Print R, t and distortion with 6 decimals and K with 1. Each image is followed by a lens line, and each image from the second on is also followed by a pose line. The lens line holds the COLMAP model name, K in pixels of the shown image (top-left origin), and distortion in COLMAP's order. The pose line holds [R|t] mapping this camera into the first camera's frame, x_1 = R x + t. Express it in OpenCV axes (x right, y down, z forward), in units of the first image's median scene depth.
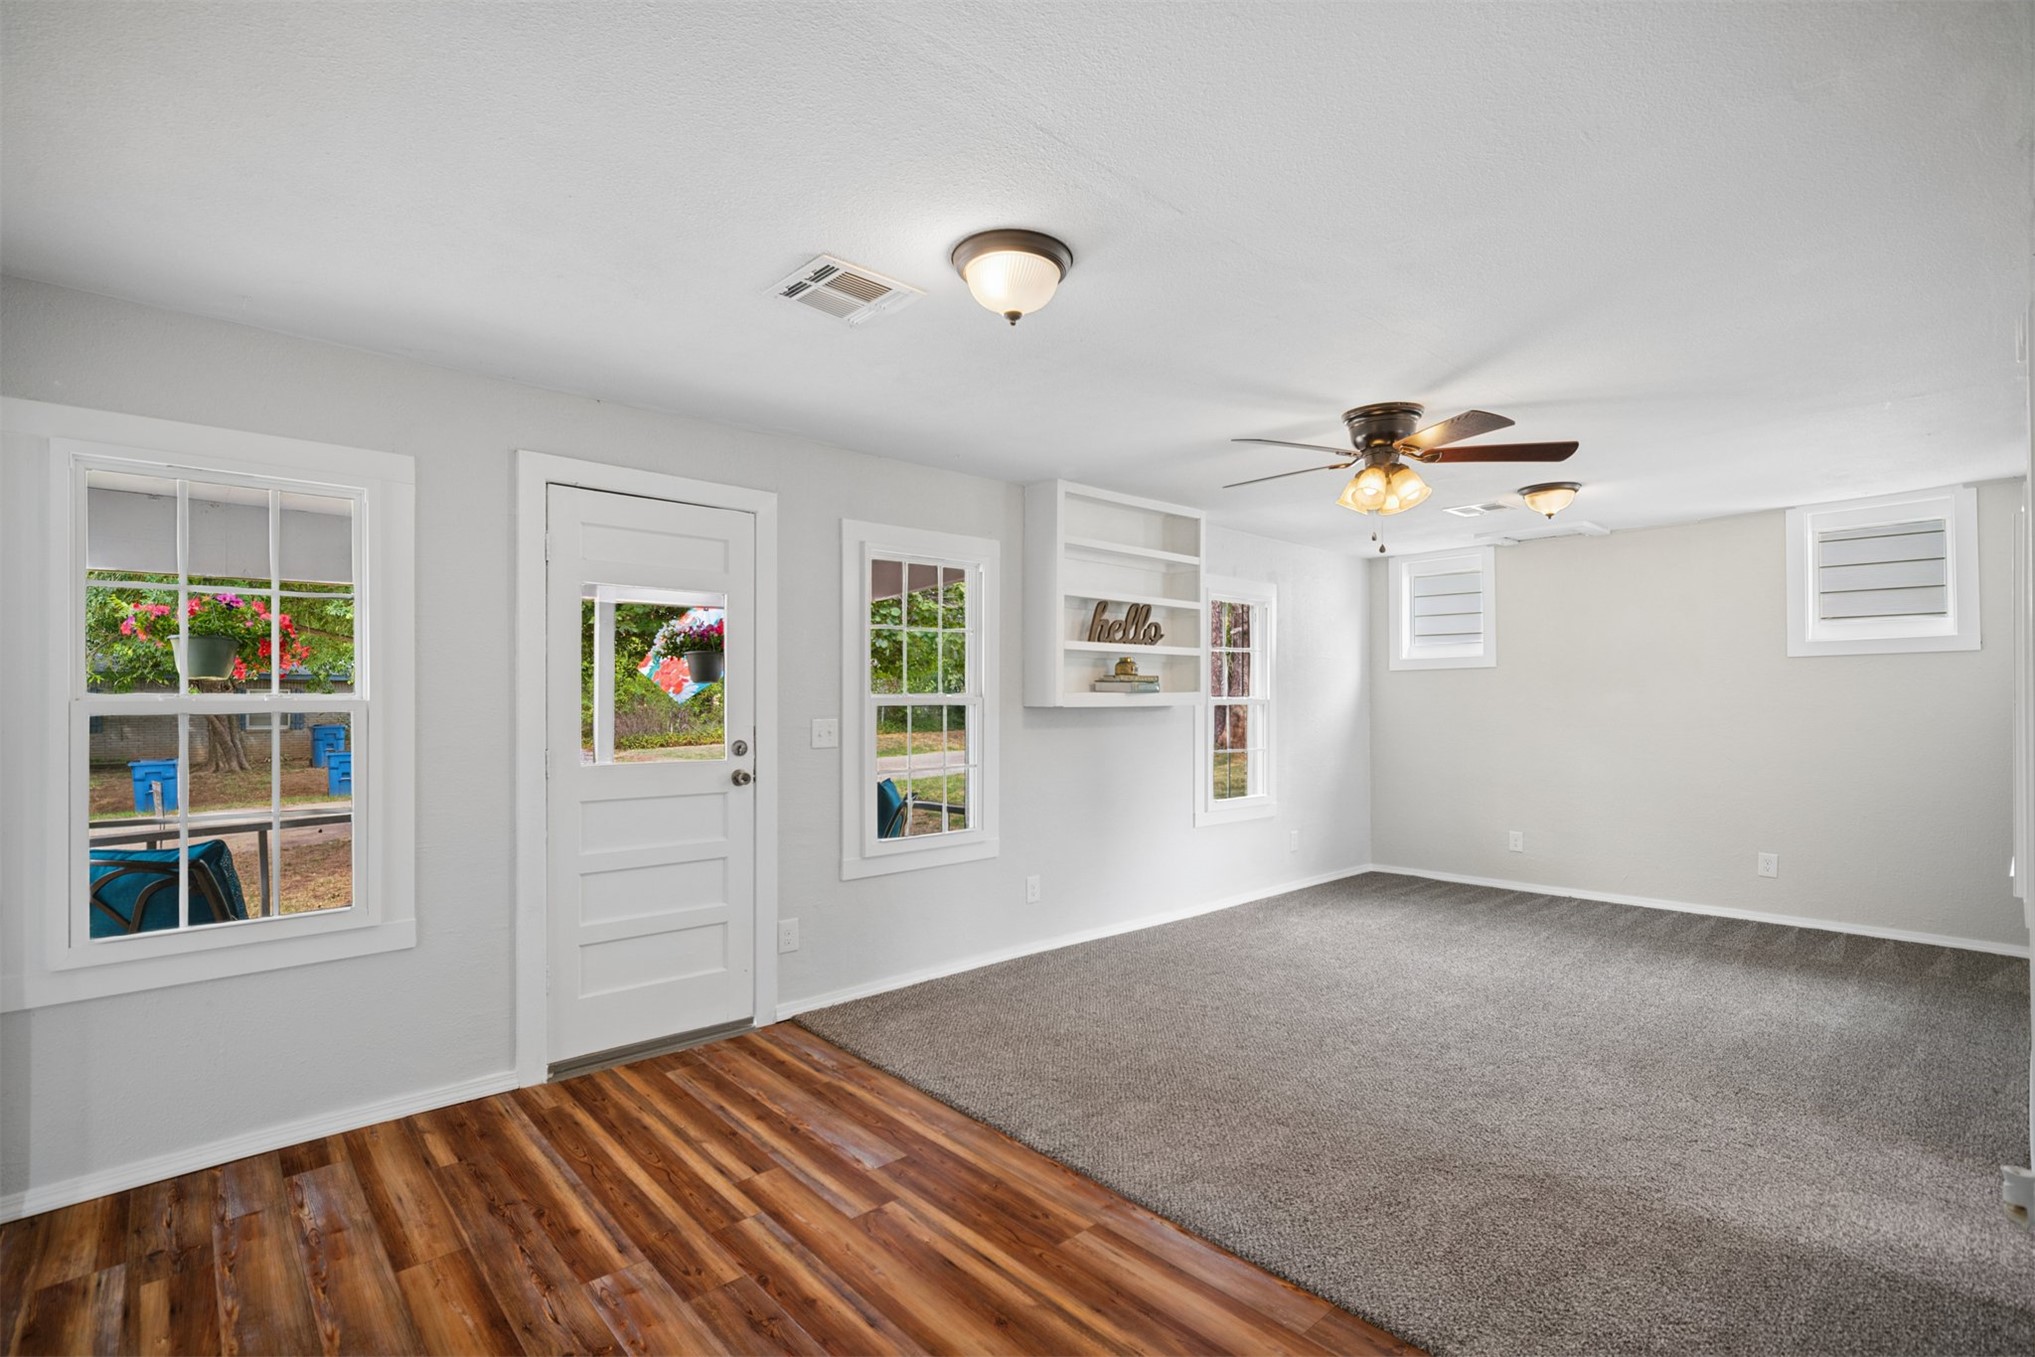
lens RADIAL K [[951.5, 0, 1029.8], [0, 951.5, 682.3], [0, 0, 1]] dist [-0.019383, 0.011707]
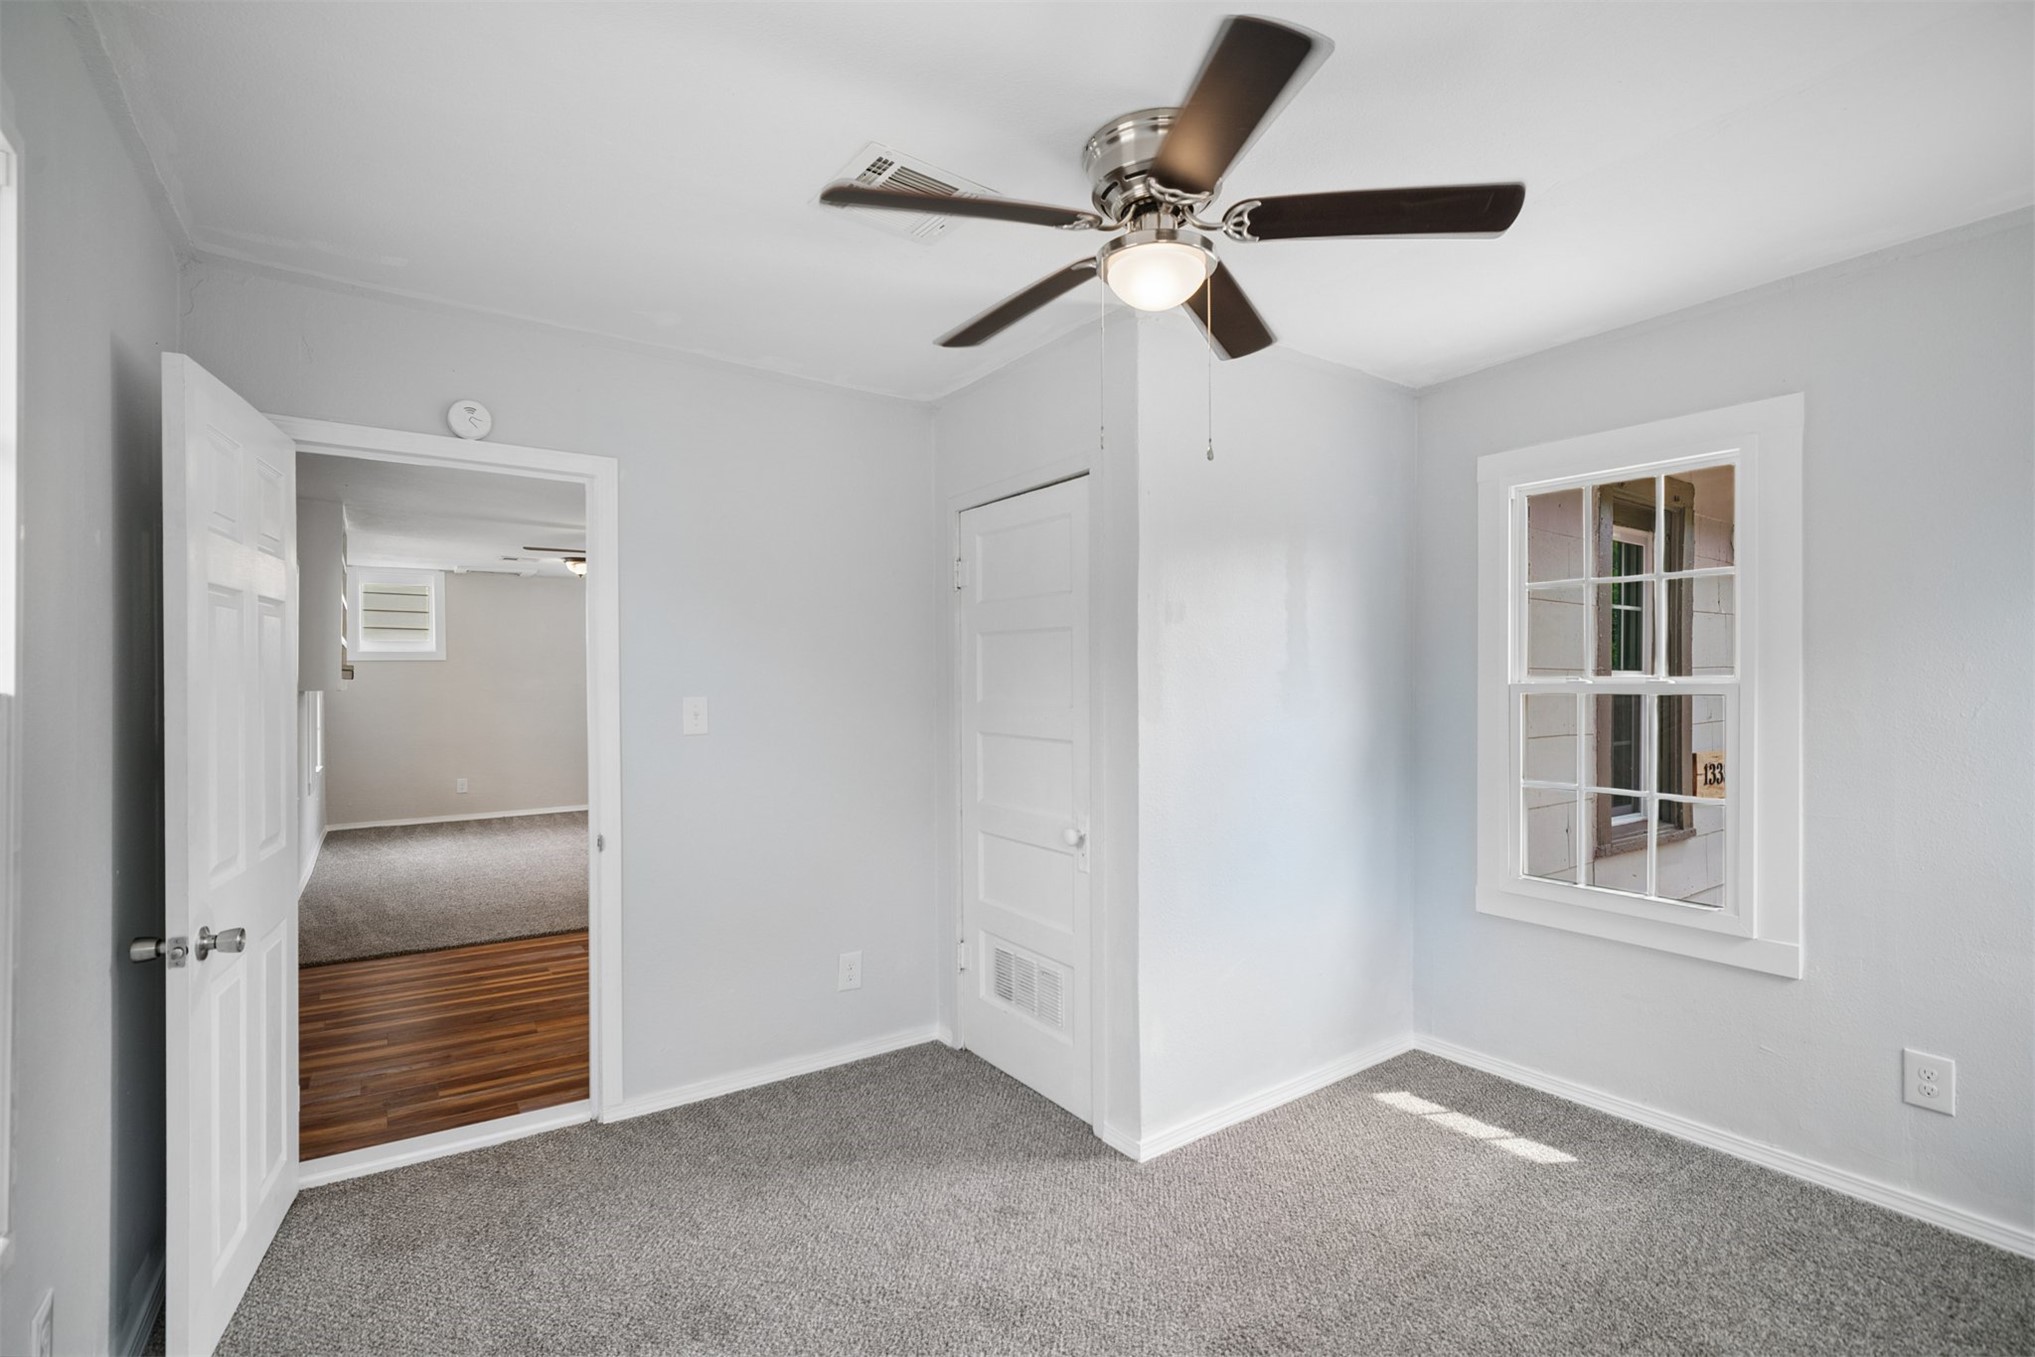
lens RADIAL K [[952.4, 0, 1019.8], [0, 952.4, 692.5], [0, 0, 1]] dist [-0.016811, 0.012518]
pose [[0.158269, -0.014205, 0.987294, -1.468574], [-0.015668, 0.999734, 0.016895, -0.013069], [-0.987272, -0.018143, 0.158005, -0.066616]]
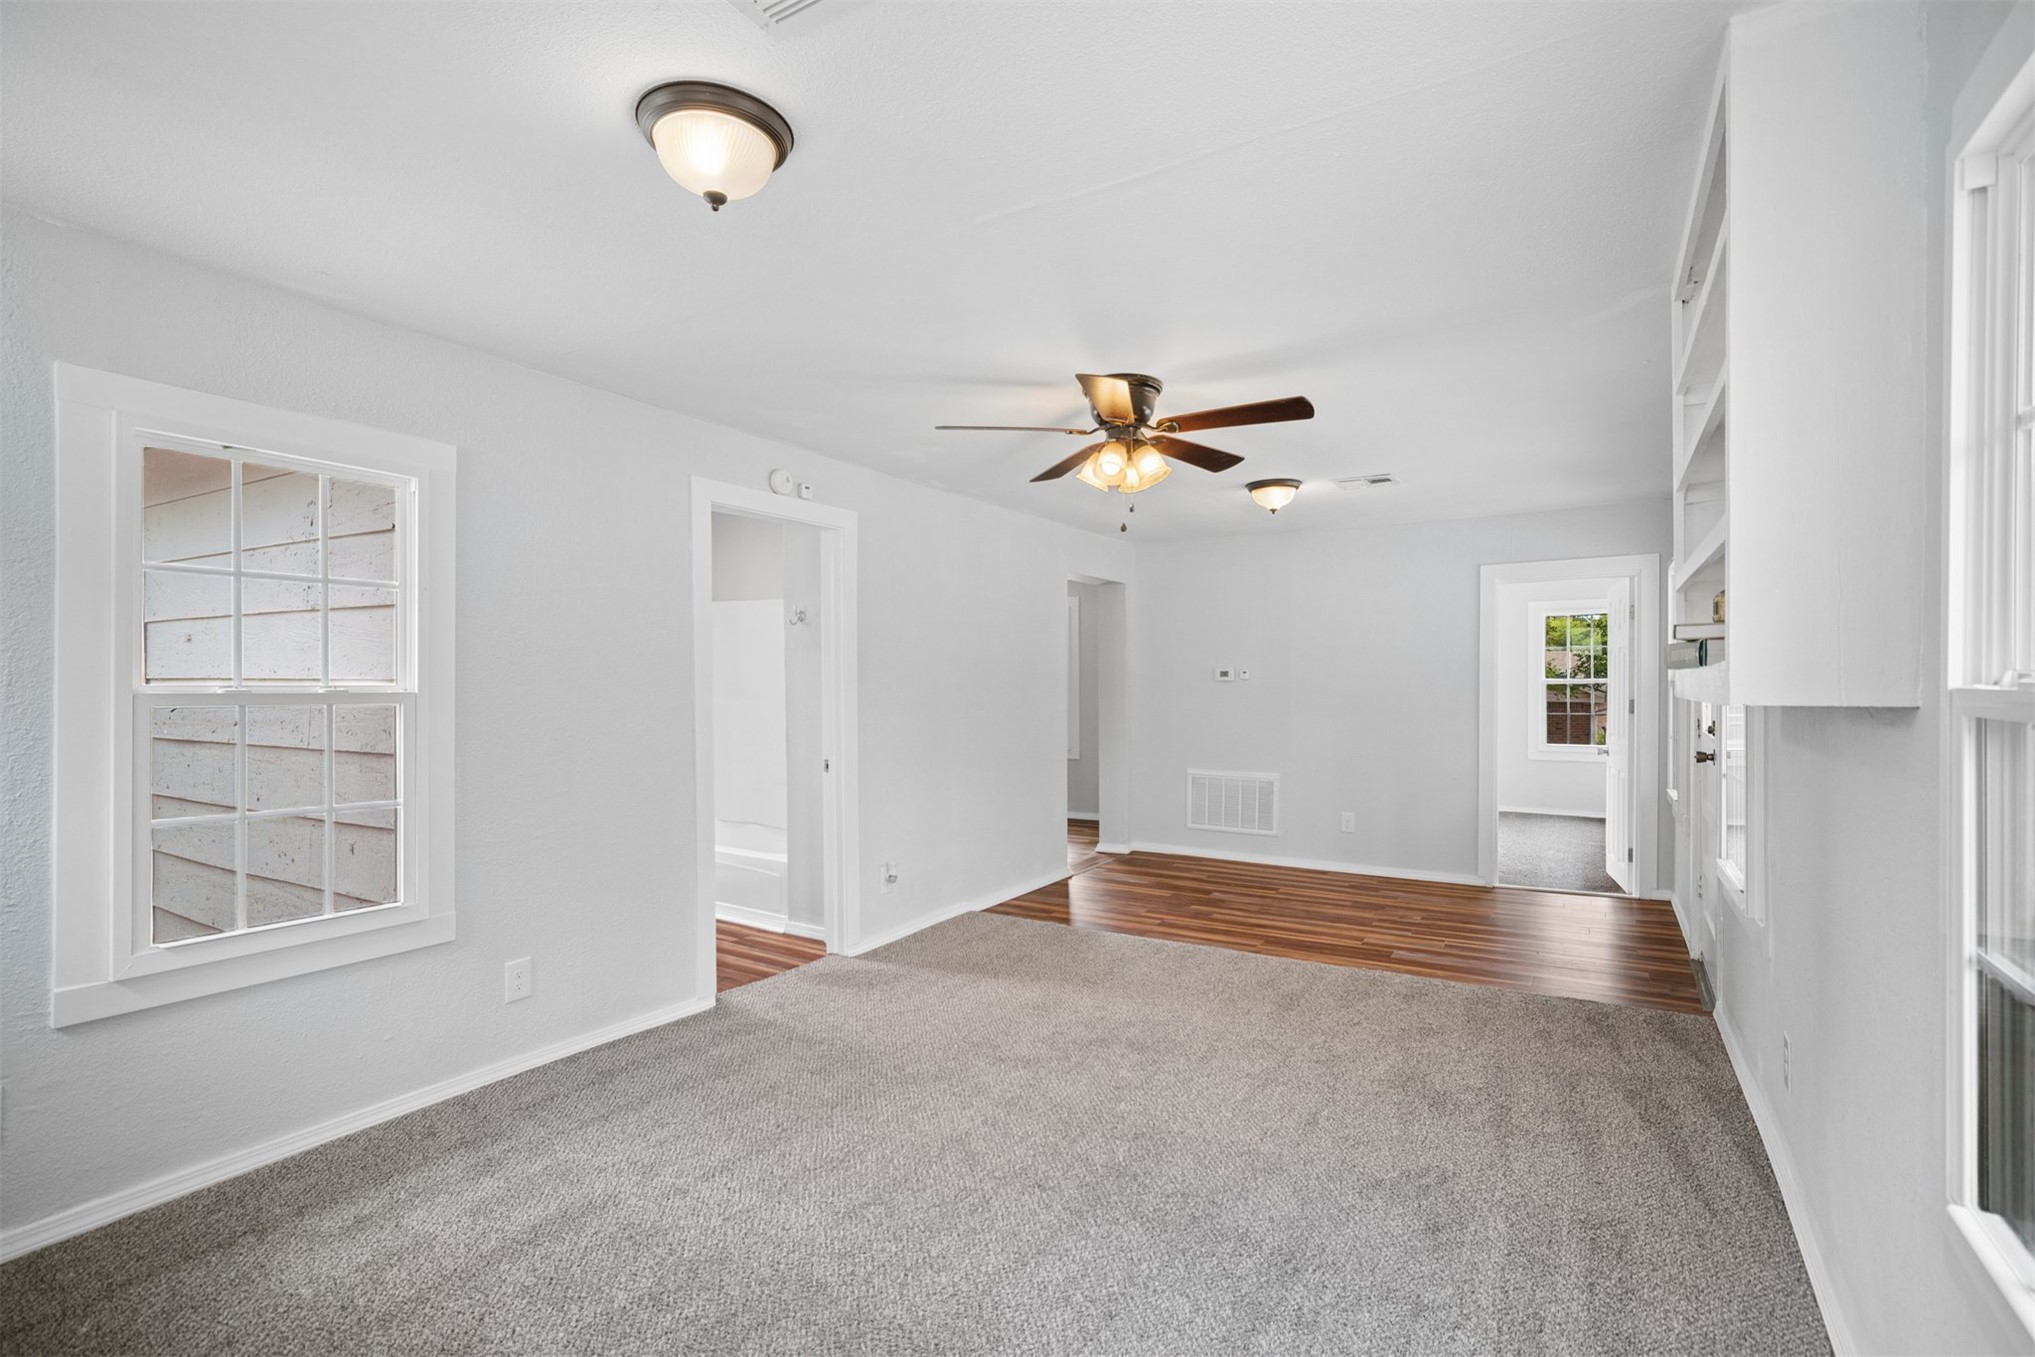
lens RADIAL K [[933.4, 0, 1027.5], [0, 933.4, 692.0], [0, 0, 1]] dist [-0.021439, 0.014594]
pose [[-0.964397, 0.006088, -0.264389, 0.765835], [0.006751, 0.999976, -0.001599, 0.029587], [0.264373, -0.003327, -0.964415, 2.024916]]
